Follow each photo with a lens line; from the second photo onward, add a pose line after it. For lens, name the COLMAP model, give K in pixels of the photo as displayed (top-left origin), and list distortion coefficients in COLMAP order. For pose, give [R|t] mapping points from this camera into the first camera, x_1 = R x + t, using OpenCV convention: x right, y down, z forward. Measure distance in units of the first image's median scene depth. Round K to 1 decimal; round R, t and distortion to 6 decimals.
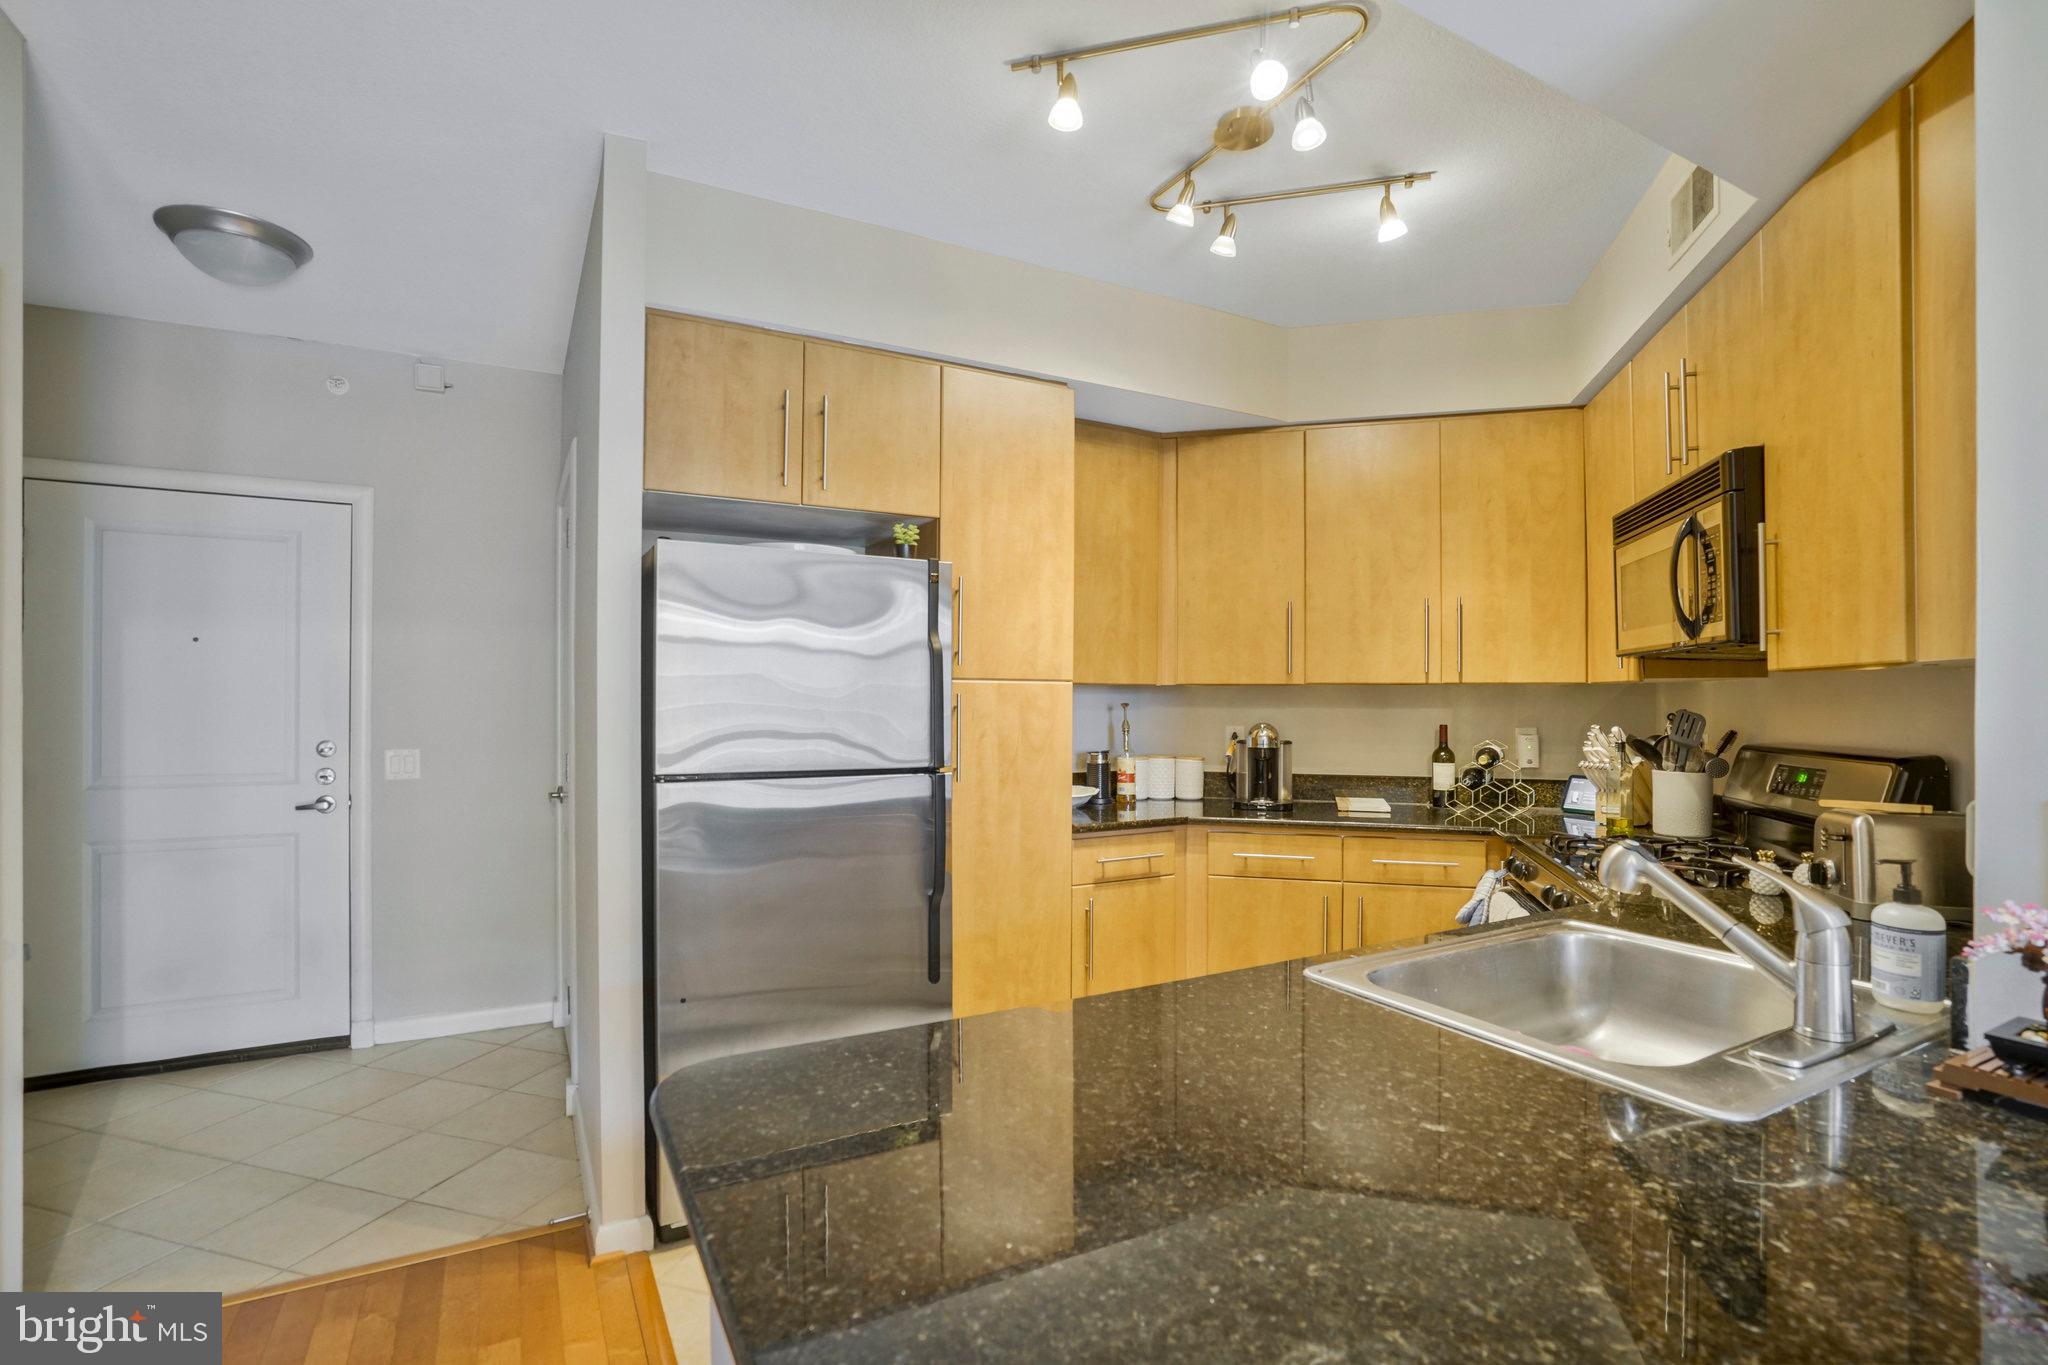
lens RADIAL K [[955.0, 0, 1010.9], [0, 955.0, 704.4], [0, 0, 1]] dist [-0.053238, 0.023053]
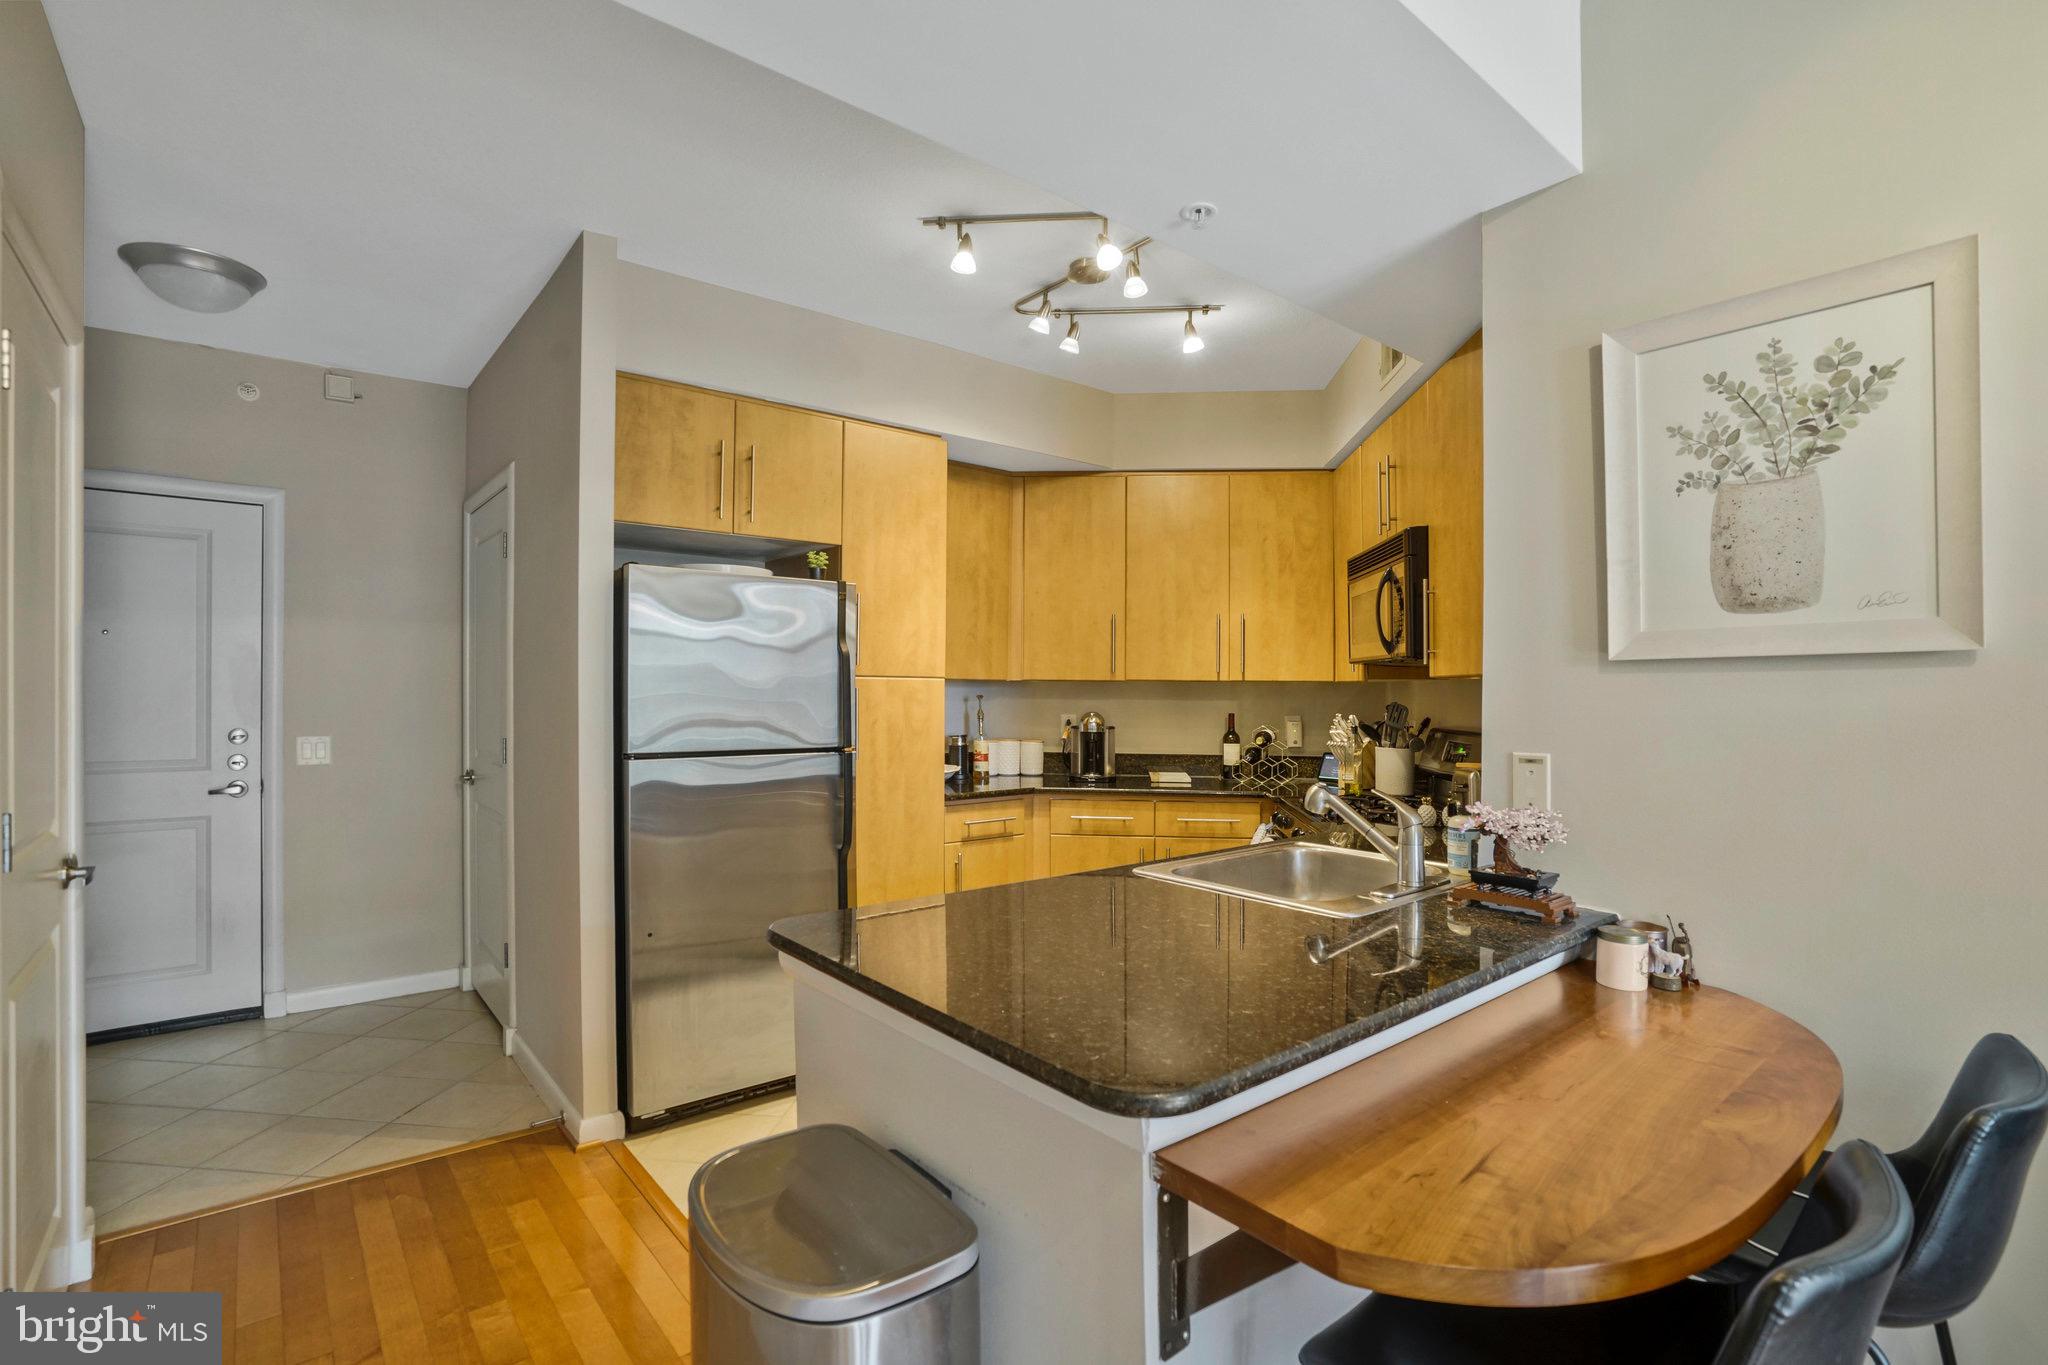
lens RADIAL K [[960.3, 0, 1013.7], [0, 960.3, 698.8], [0, 0, 1]] dist [-0.048690, 0.017721]
pose [[0.981751, 0.002292, 0.190158, -0.082136], [-0.003491, 0.999976, 0.005973, -0.005028], [-0.190140, -0.006528, 0.981735, -0.231239]]
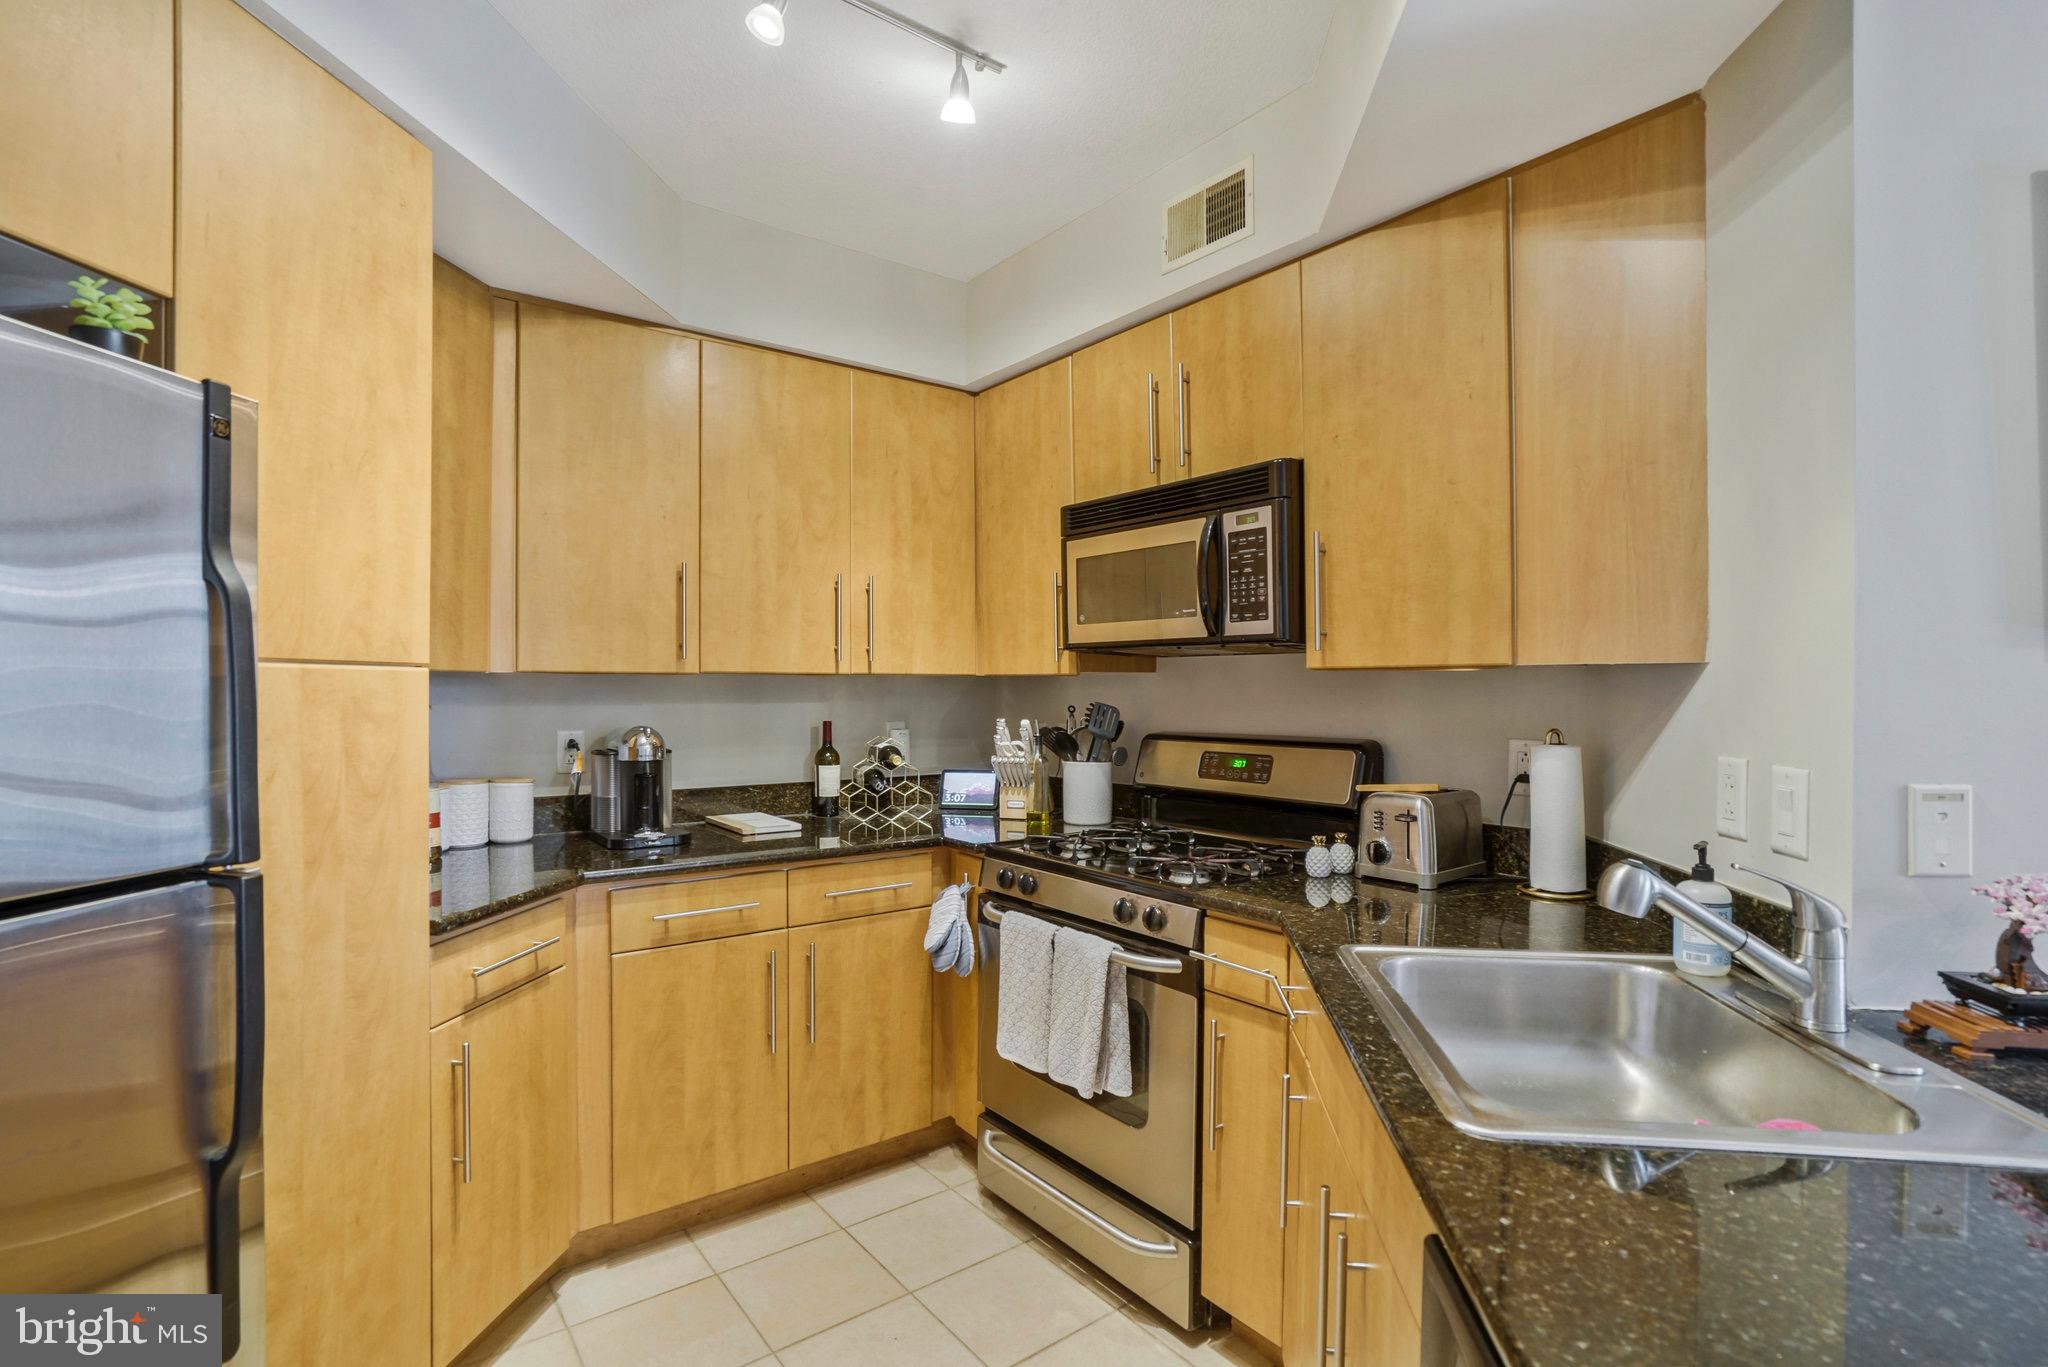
lens RADIAL K [[962.1, 0, 1014.5], [0, 962.1, 688.6], [0, 0, 1]] dist [-0.069279, 0.035301]
pose [[0.591756, -0.003457, 0.806110, -0.175152], [0.004995, 0.999987, 0.000622, -0.009461], [-0.806102, 0.003659, 0.591765, 0.389152]]
